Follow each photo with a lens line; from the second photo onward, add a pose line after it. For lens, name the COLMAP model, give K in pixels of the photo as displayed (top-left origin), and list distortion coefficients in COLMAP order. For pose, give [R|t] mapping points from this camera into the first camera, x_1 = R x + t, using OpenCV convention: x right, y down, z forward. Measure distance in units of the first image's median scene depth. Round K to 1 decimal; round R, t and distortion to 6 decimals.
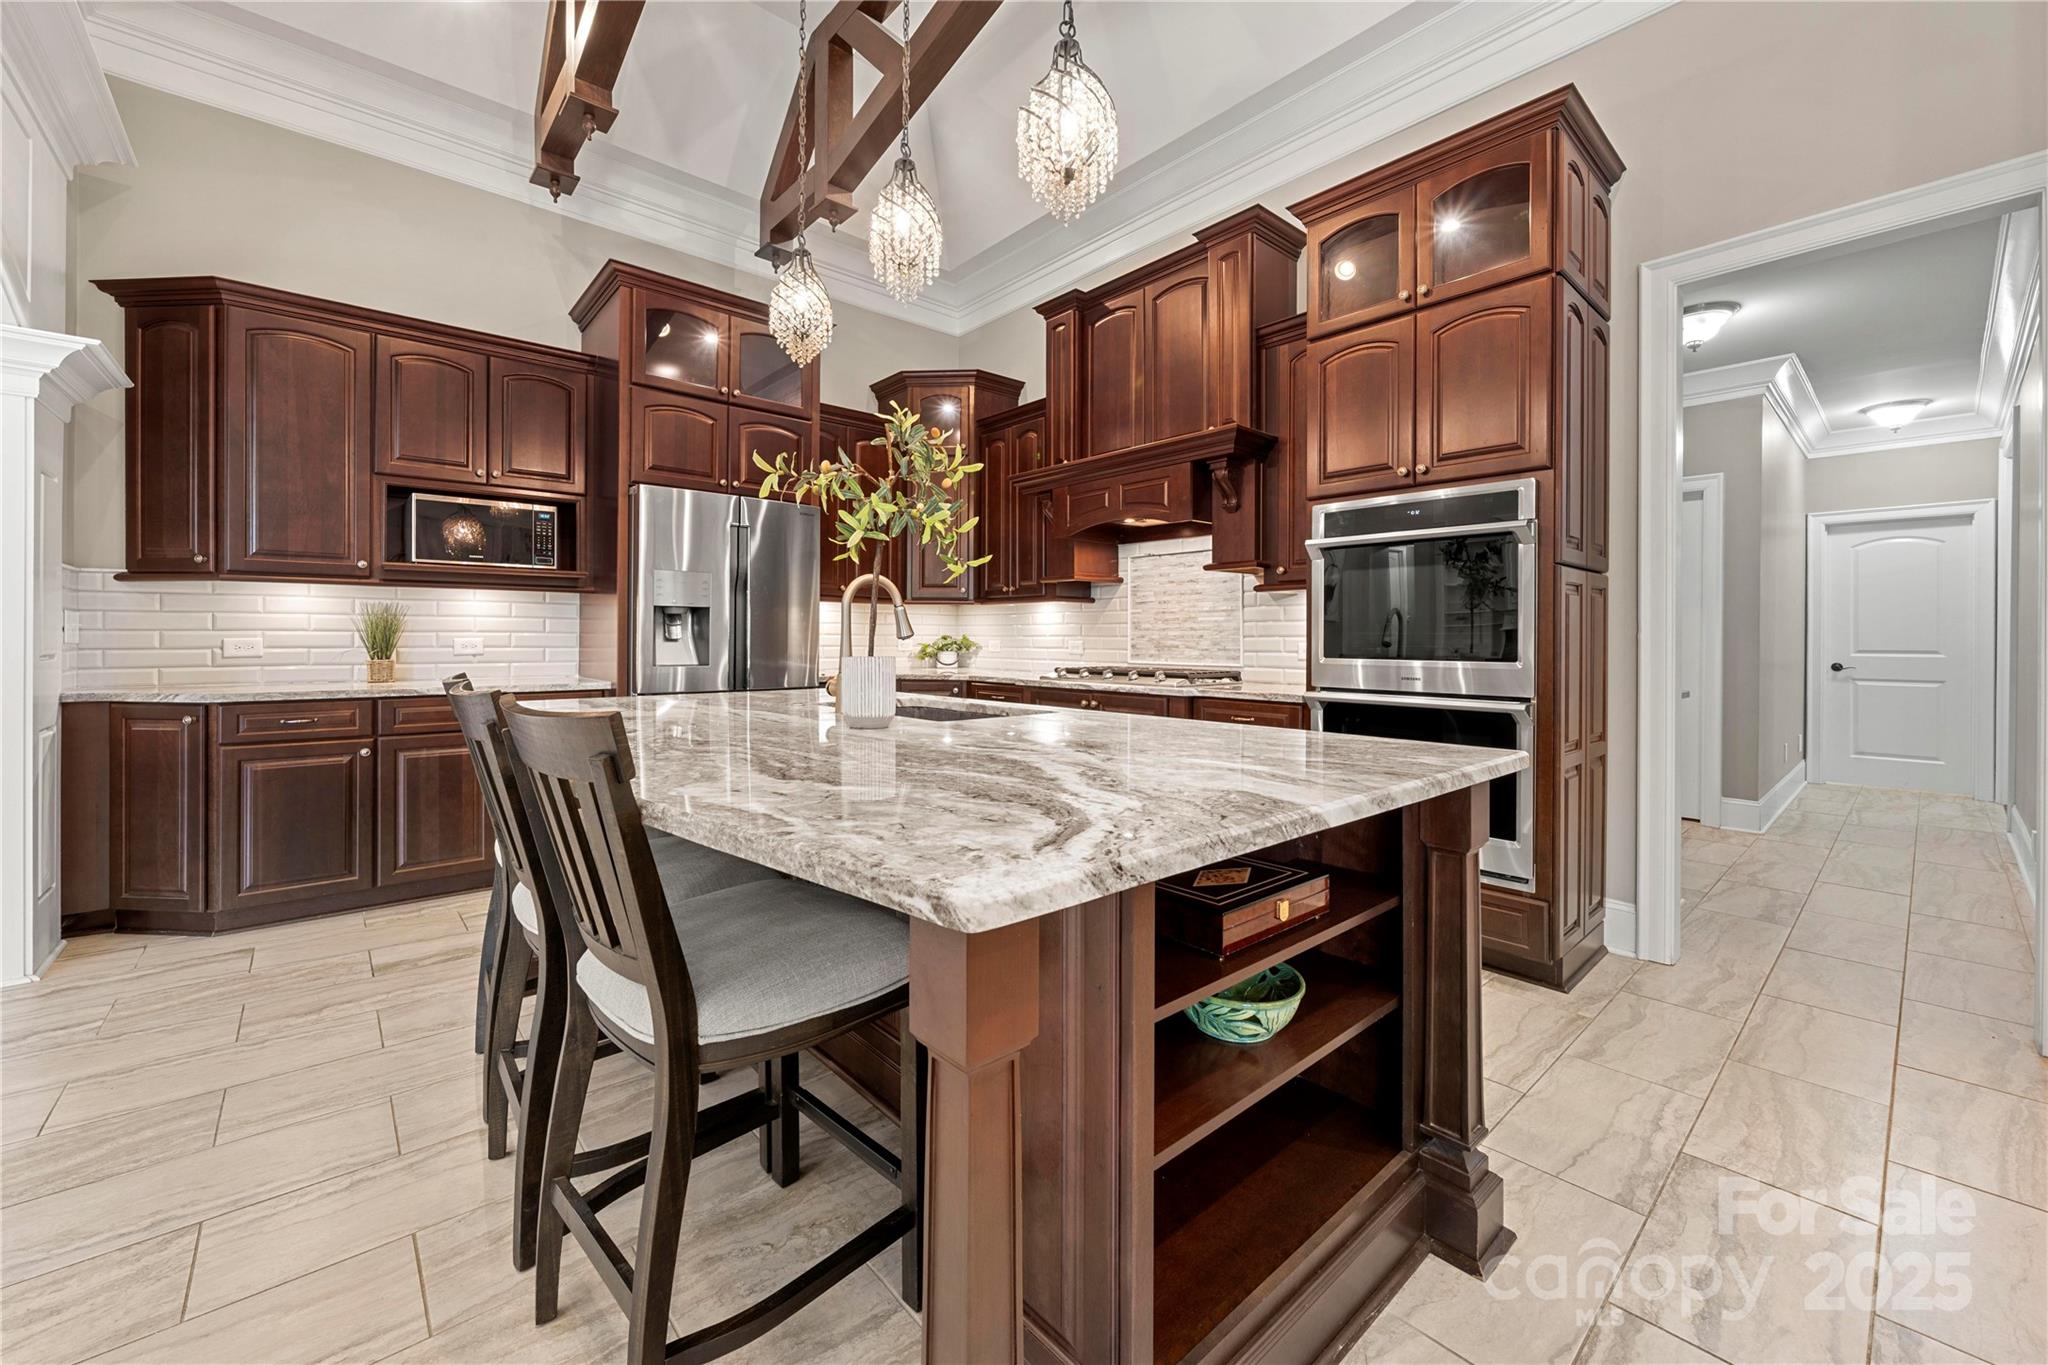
lens RADIAL K [[807.8, 0, 1014.5], [0, 807.8, 636.4], [0, 0, 1]] dist [-0.005476, 0.000898]
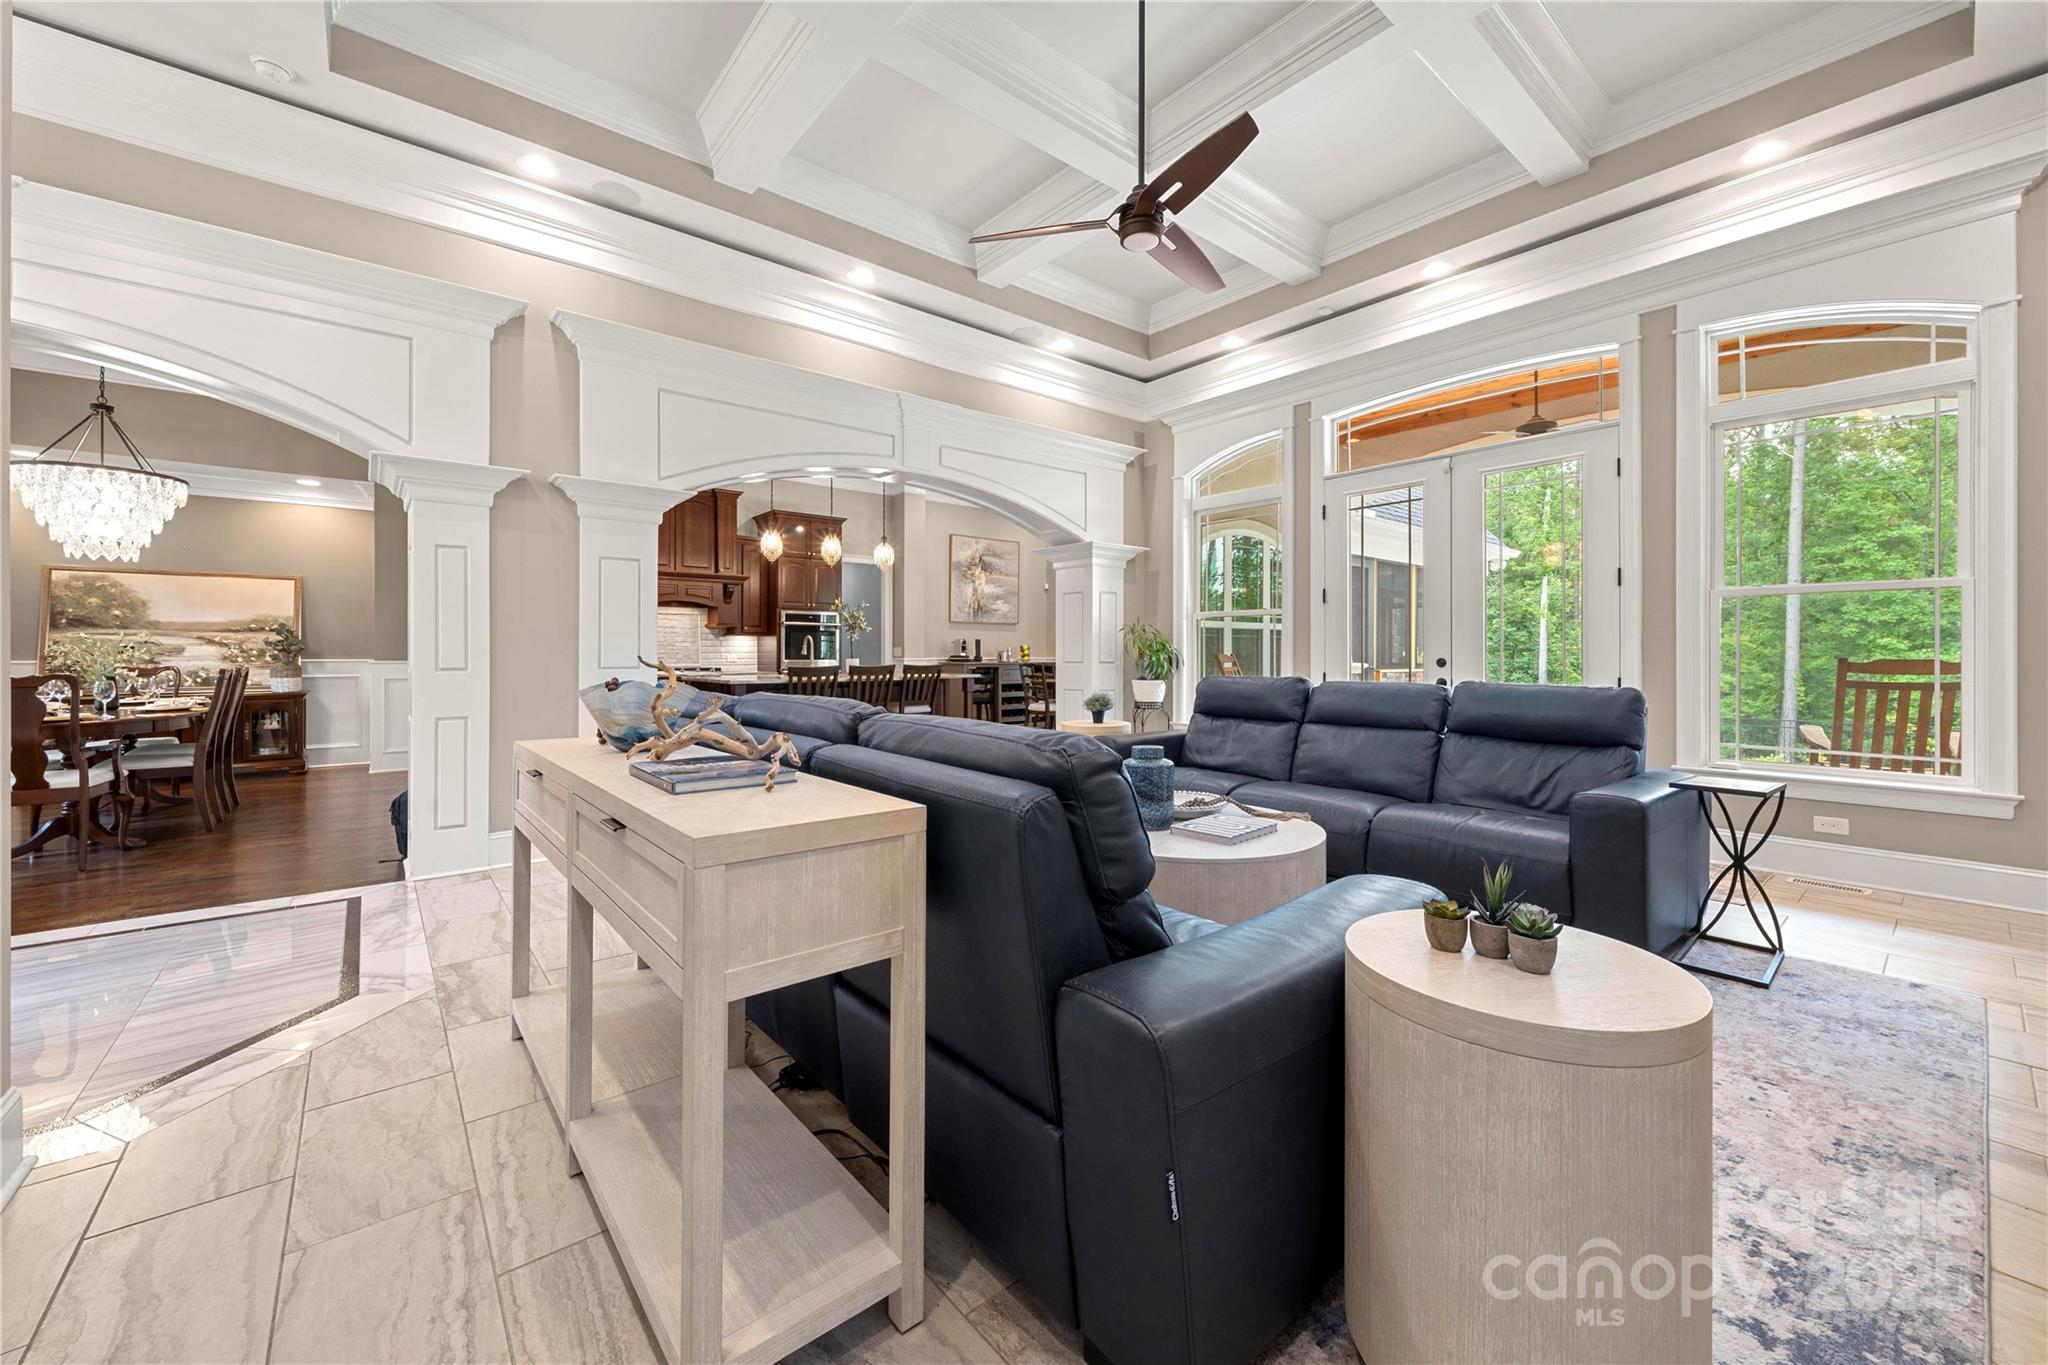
lens RADIAL K [[807.8, 0, 1021.0], [0, 807.8, 651.8], [0, 0, 1]] dist [-0.005476, 0.000898]
pose [[0.021535, -0.003911, 0.999760, -2.444551], [-0.004005, 0.999984, 0.003998, -0.018236], [-0.999760, -0.004090, 0.021519, 0.017712]]
